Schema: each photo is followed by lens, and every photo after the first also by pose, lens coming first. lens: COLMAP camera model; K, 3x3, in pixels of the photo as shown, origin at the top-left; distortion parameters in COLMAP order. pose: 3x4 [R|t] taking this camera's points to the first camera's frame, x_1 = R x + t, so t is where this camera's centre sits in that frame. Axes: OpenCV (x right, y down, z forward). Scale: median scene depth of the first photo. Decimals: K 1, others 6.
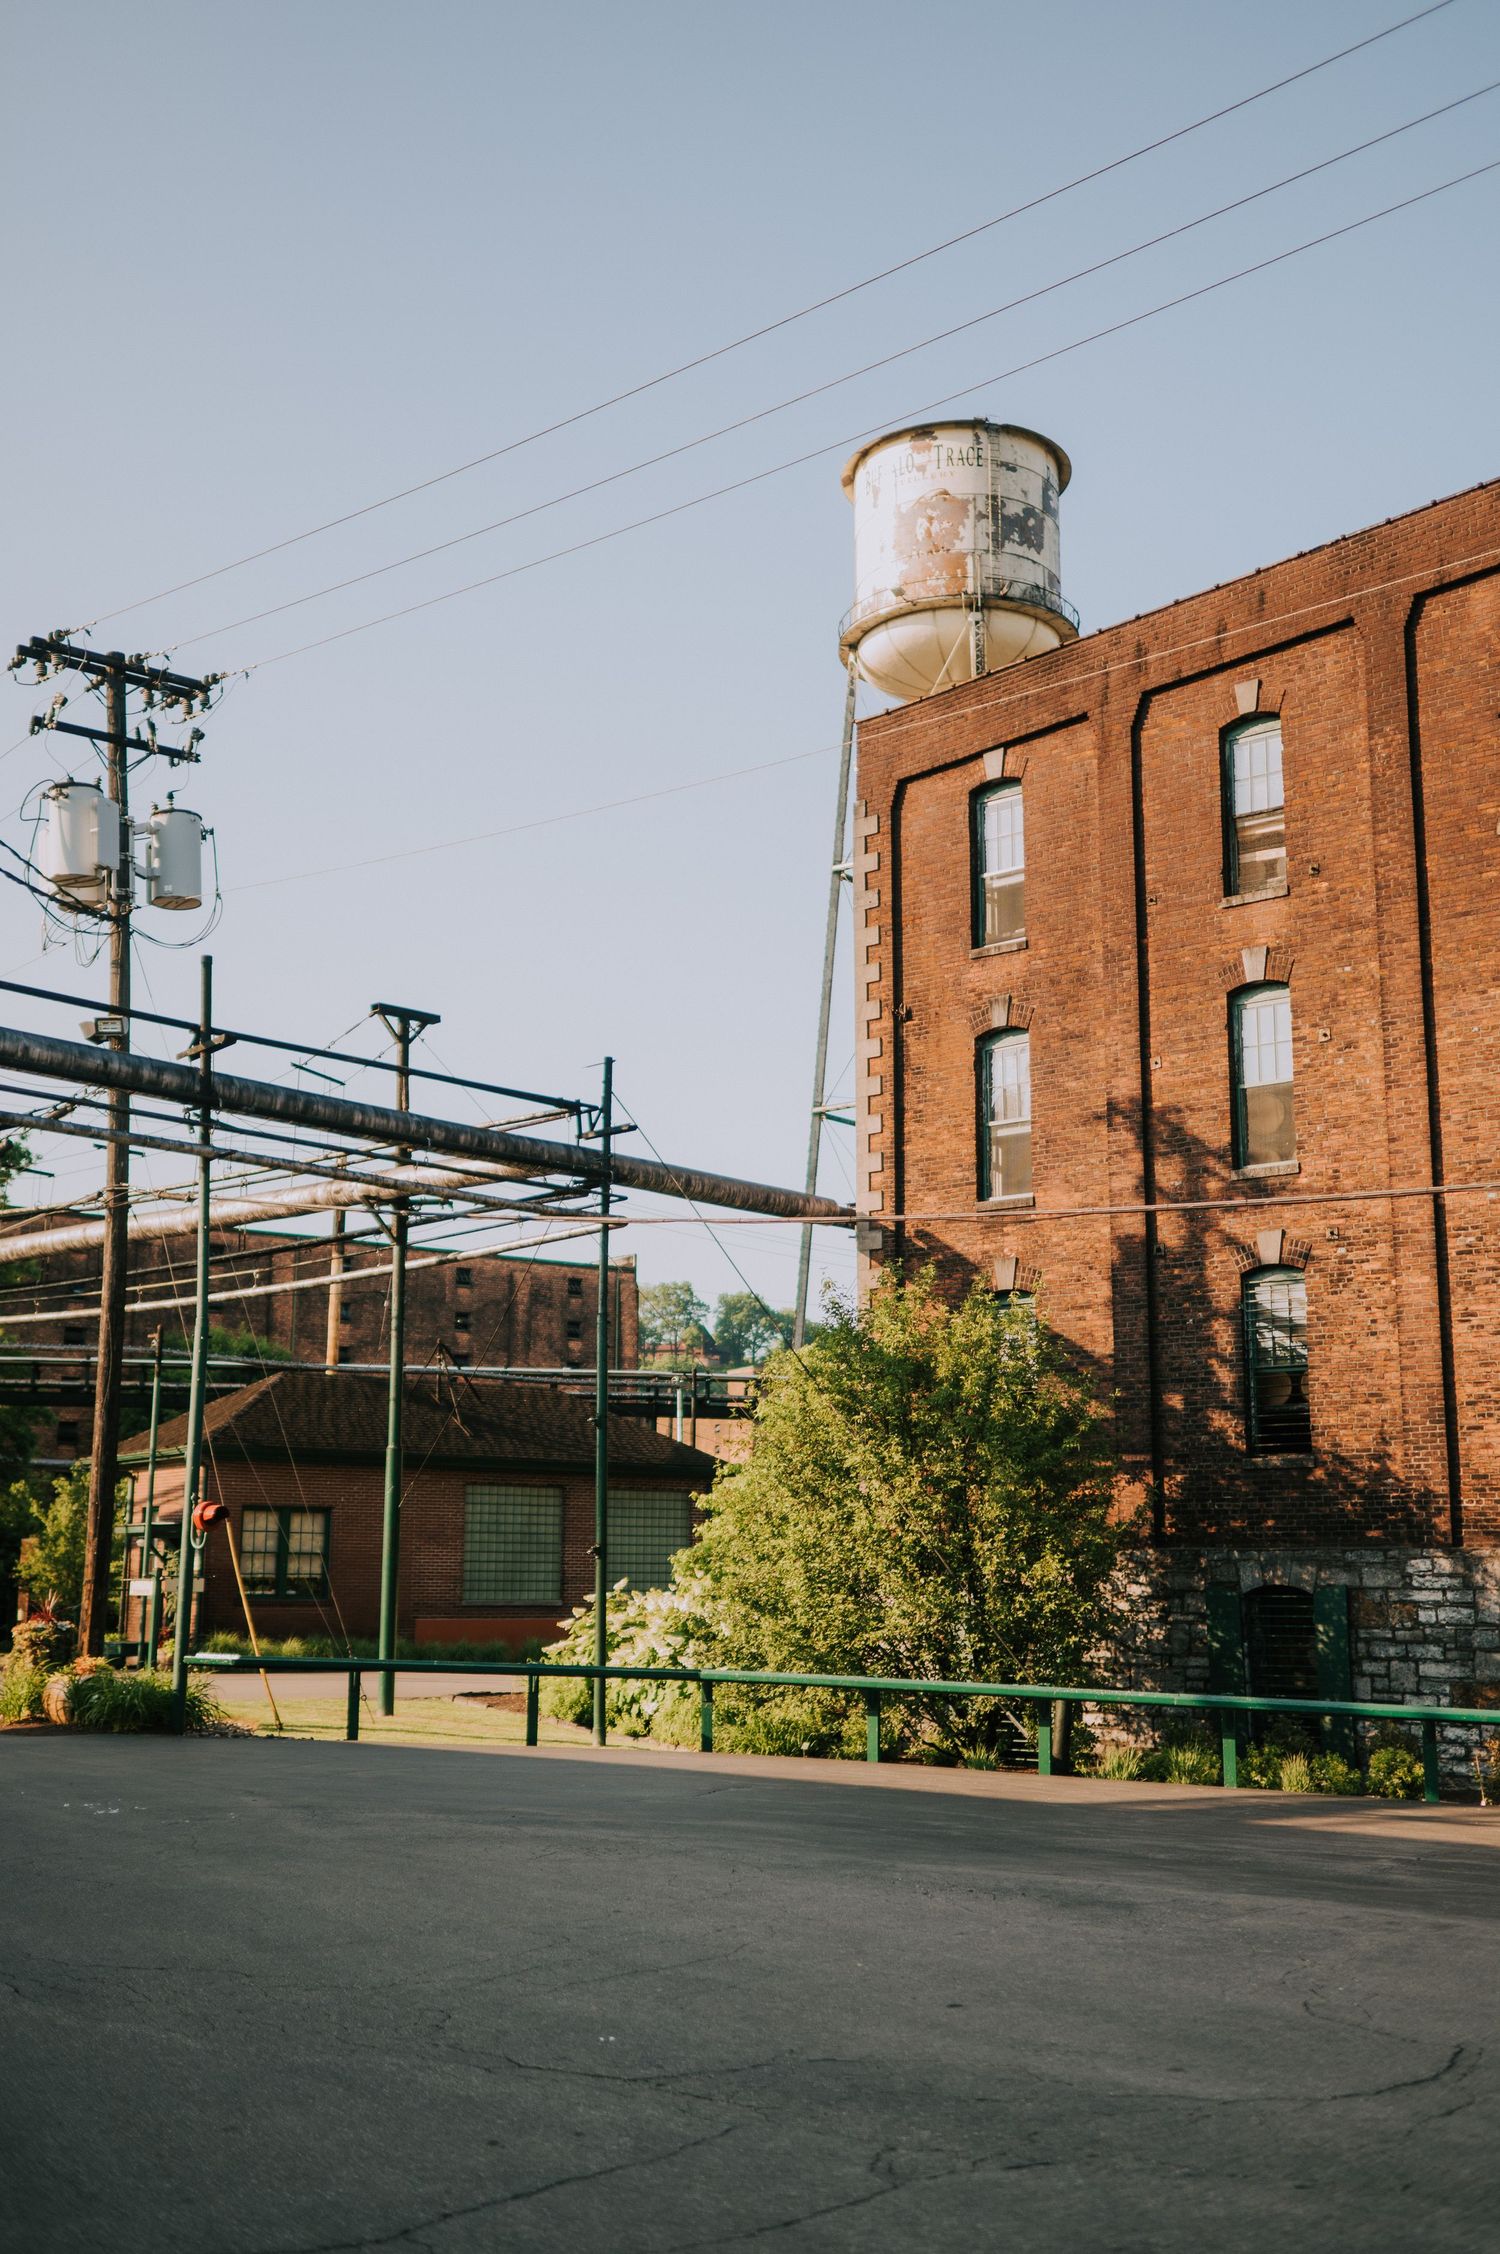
lens RADIAL K [[2228.8, 0, 750.0], [0, 2228.8, 1127.0], [0, 0, 1]] dist [-0.000475, -0.028176]
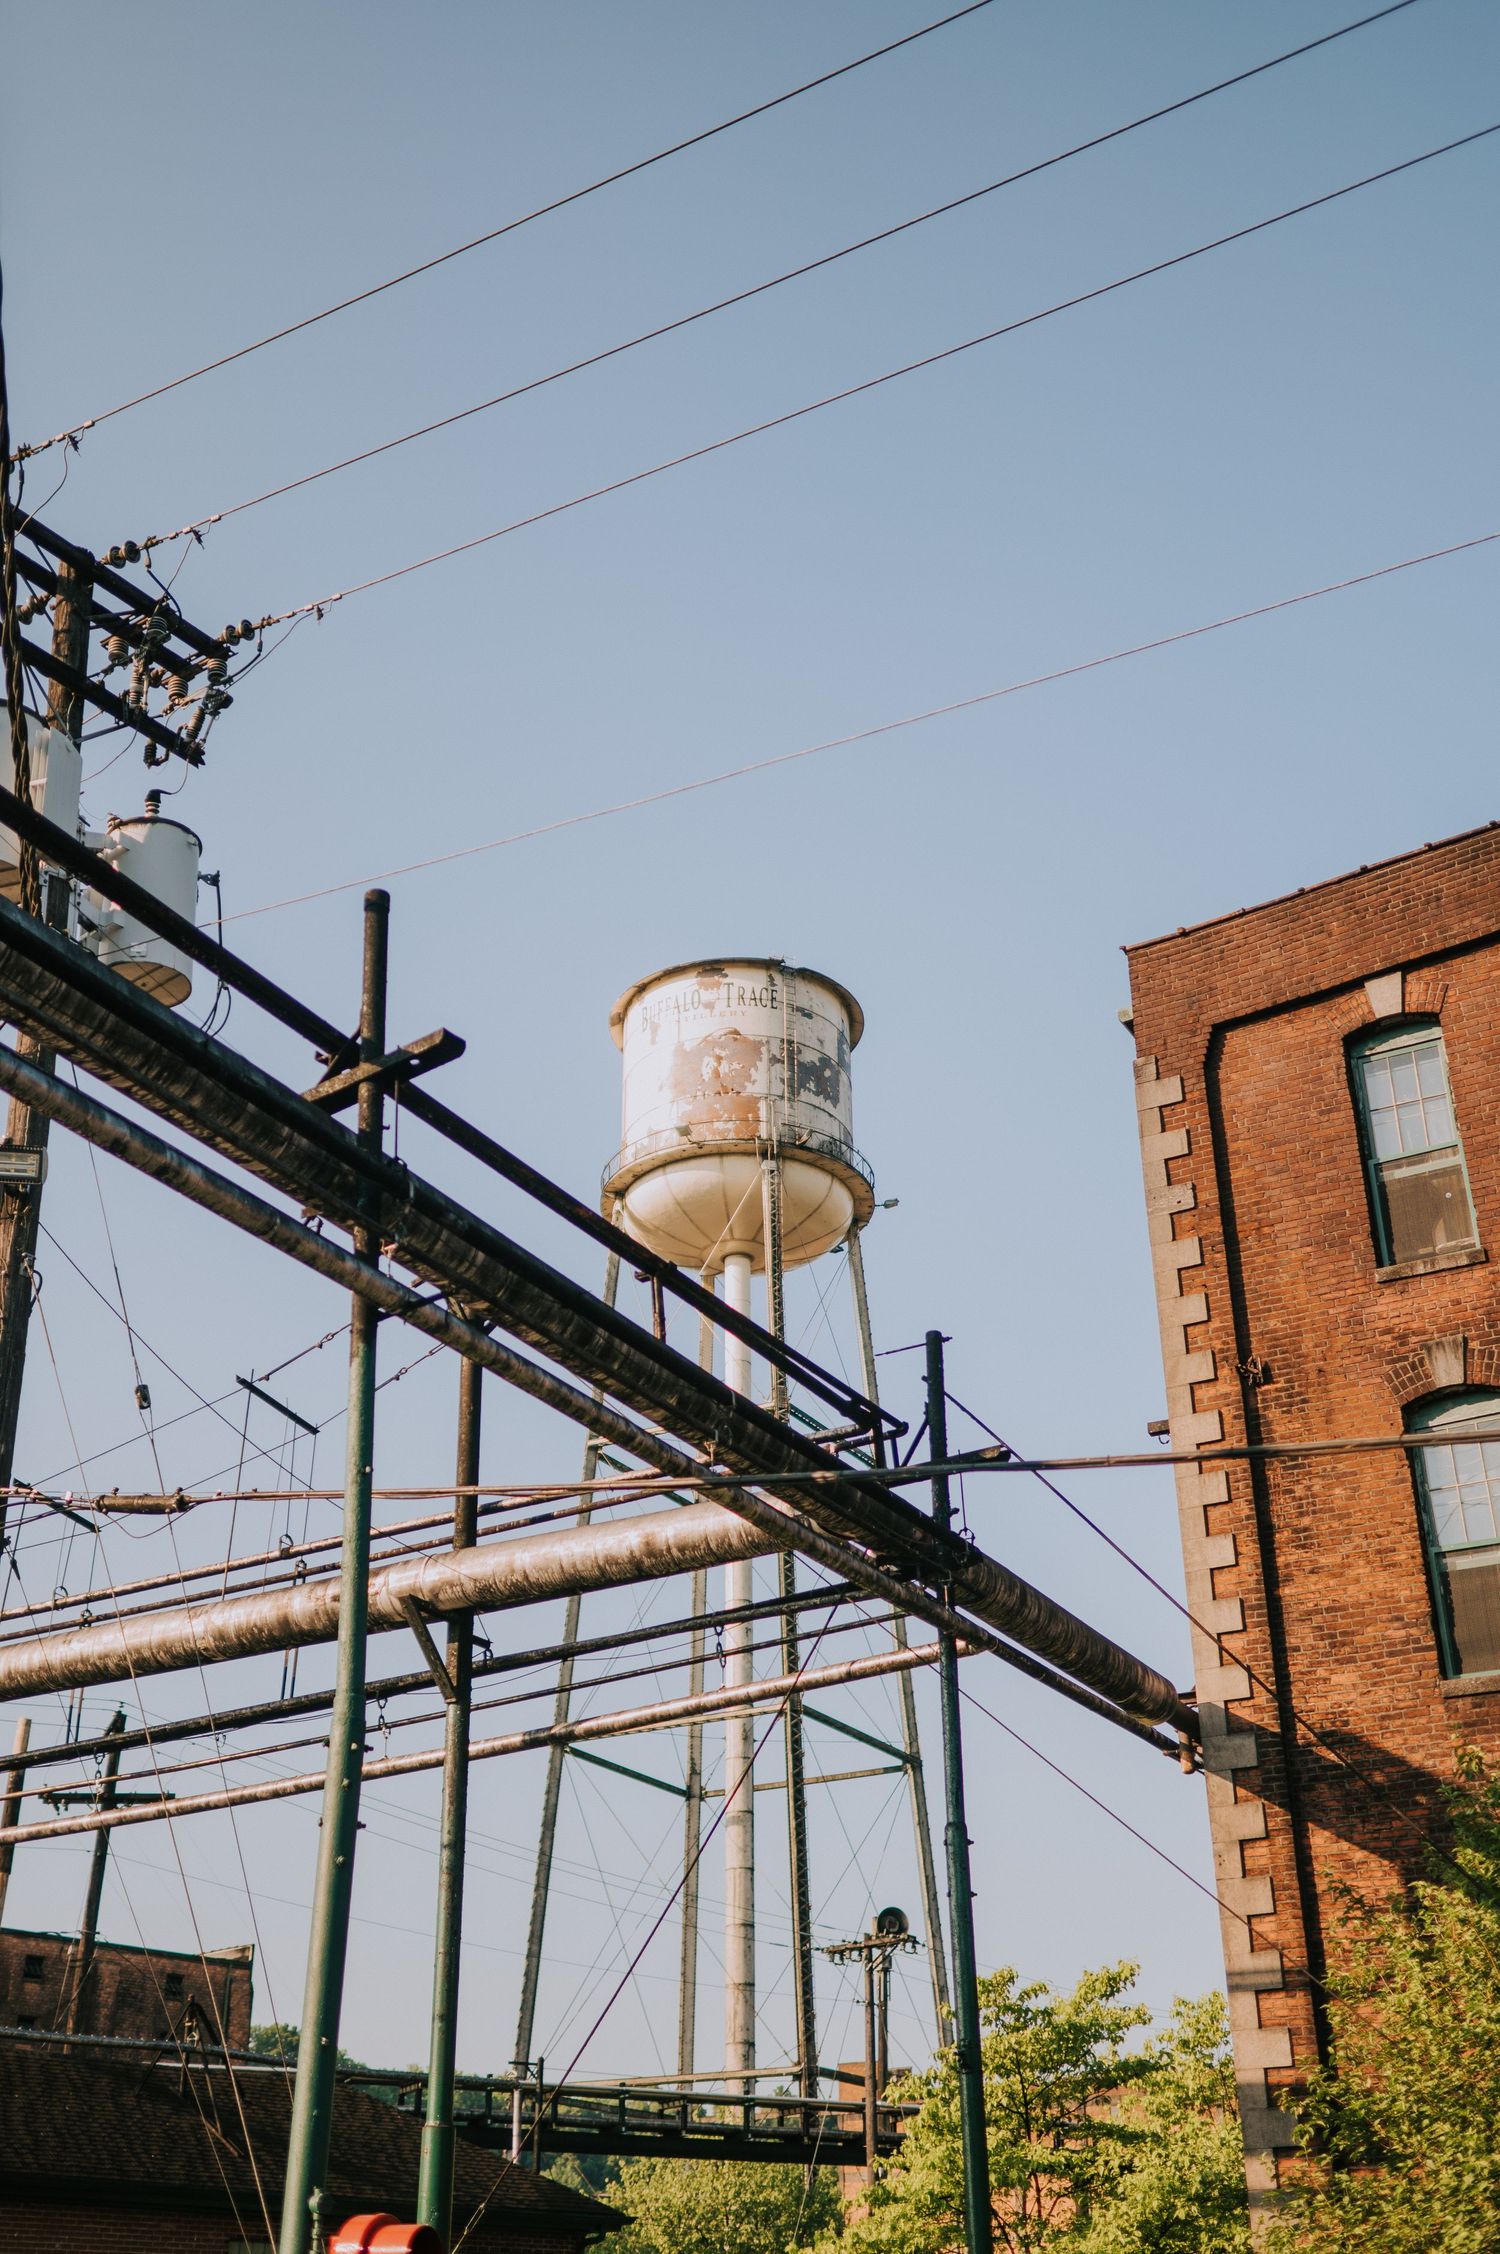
lens RADIAL K [[2261.7, 0, 716.1], [0, 2261.7, 1126.2], [0, 0, 1]] dist [0.008283, -0.023818]
pose [[0.981823, 0.085722, 0.169339, -0.071768], [-0.030155, 0.951317, -0.306735, 0.030532], [-0.187389, 0.296053, 0.936610, 0.164180]]
